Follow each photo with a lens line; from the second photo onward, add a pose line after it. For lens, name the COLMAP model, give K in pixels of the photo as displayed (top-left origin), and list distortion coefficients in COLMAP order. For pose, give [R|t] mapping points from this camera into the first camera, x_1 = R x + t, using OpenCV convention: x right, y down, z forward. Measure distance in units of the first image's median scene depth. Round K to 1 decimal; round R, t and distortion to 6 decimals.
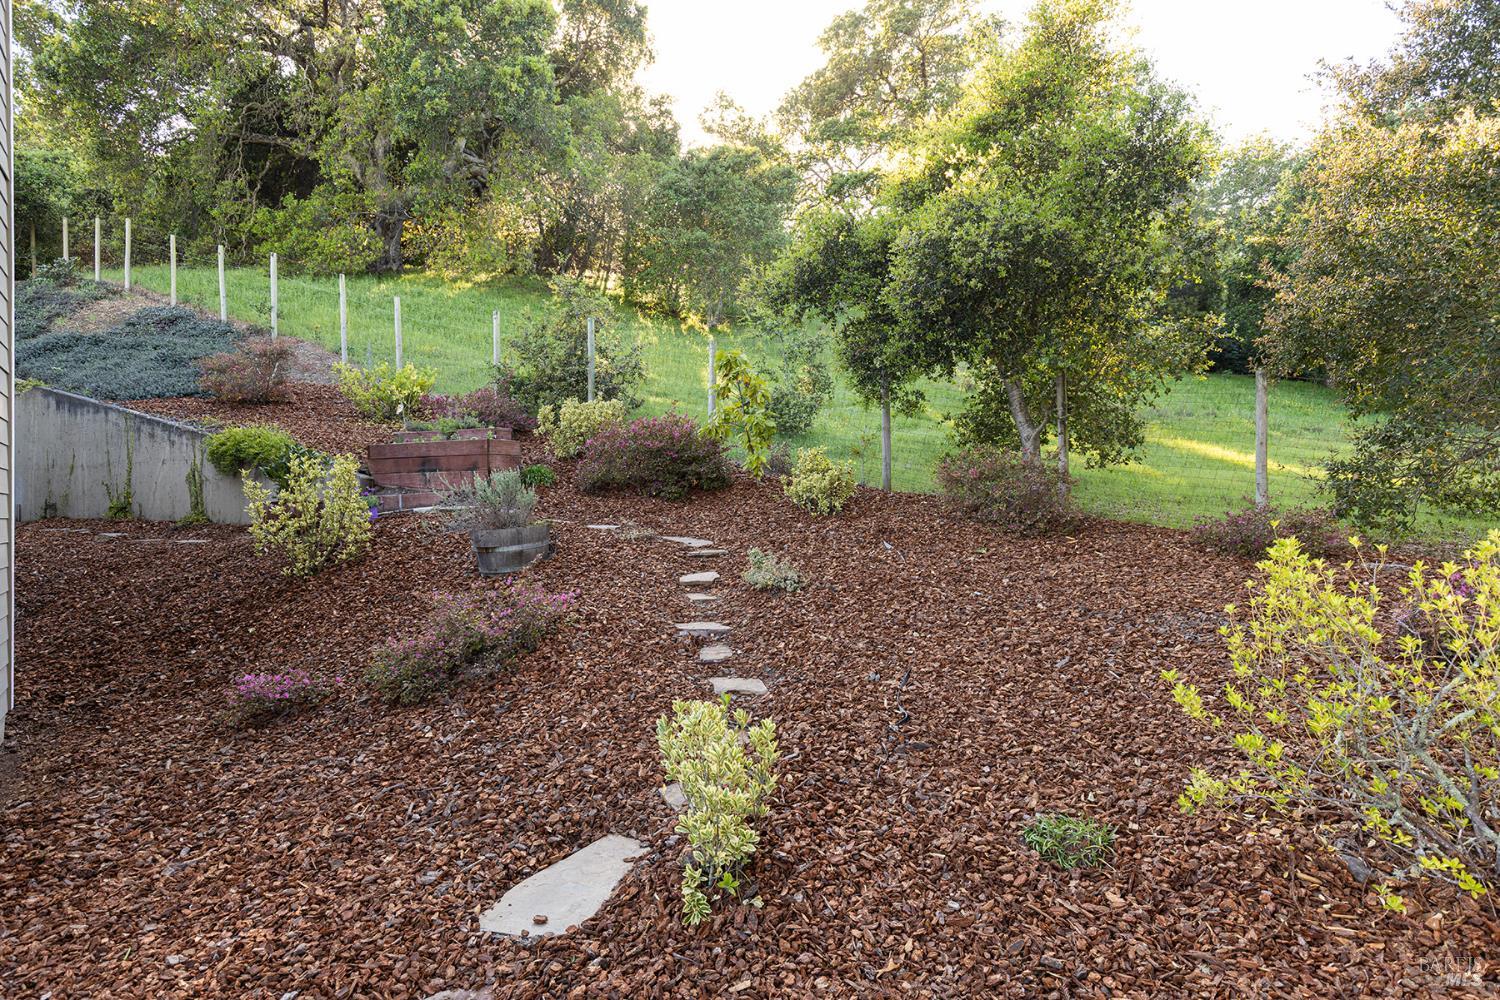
lens RADIAL K [[833.1, 0, 749.7], [0, 833.1, 501.7], [0, 0, 1]] dist [0.016686, -0.006954]
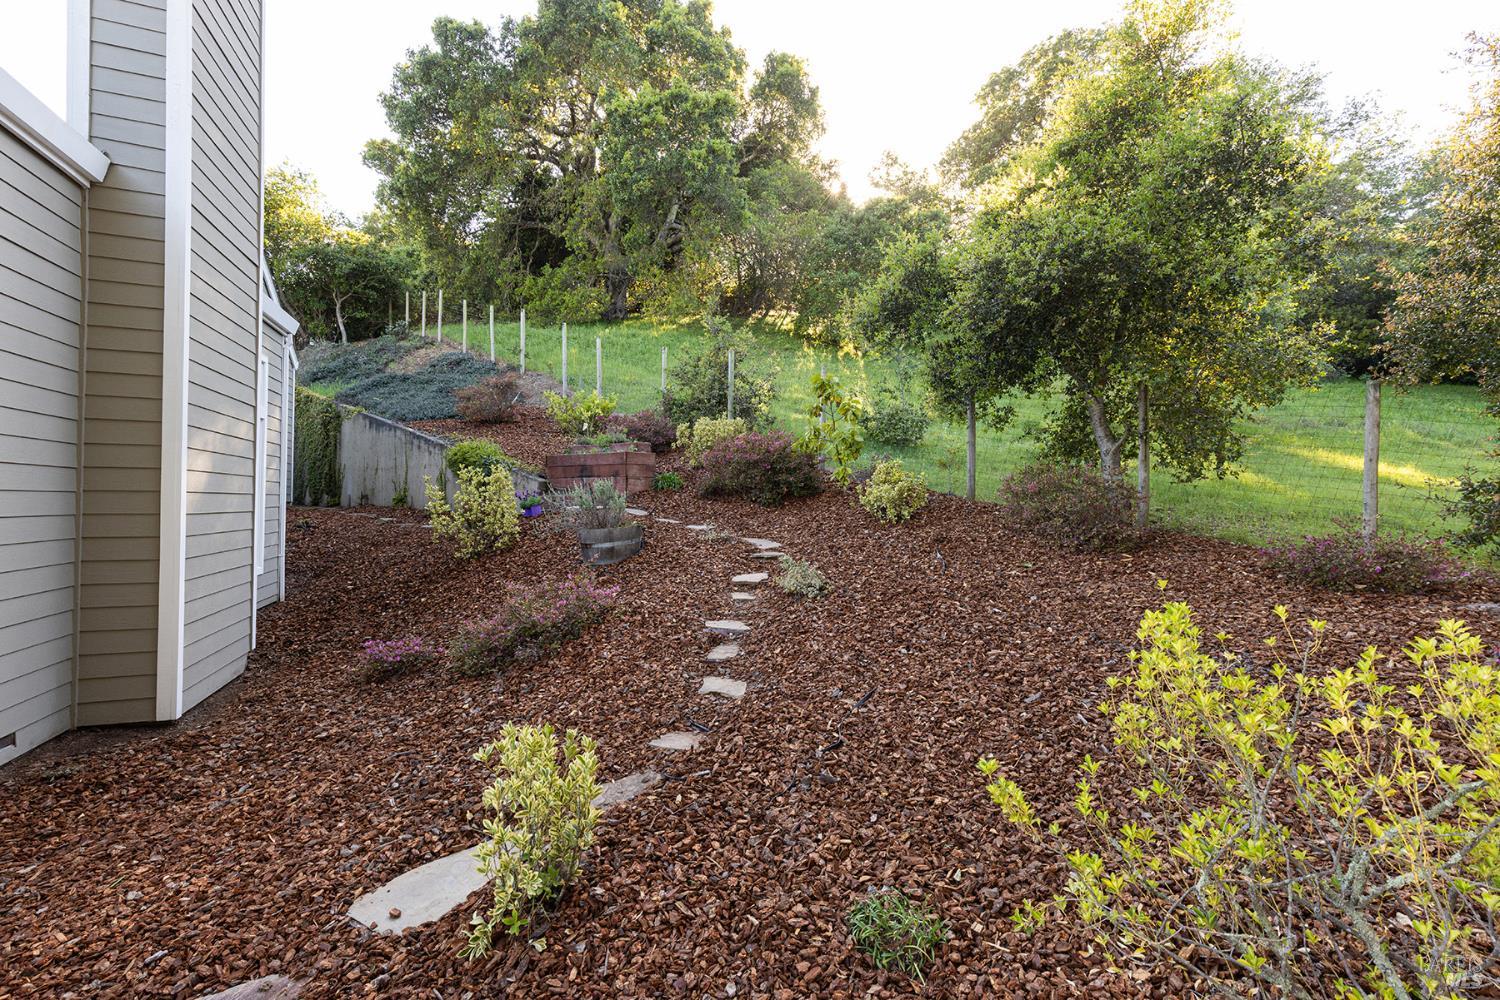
lens RADIAL K [[678.2, 0, 754.0], [0, 678.2, 498.8], [0, 0, 1]] dist [0.013216, -0.003387]
pose [[0.965975, 0.021085, -0.257774, 0.125903], [-0.020344, 0.999778, 0.005540, -0.014666], [0.257834, -0.000107, 0.966189, 0.083251]]
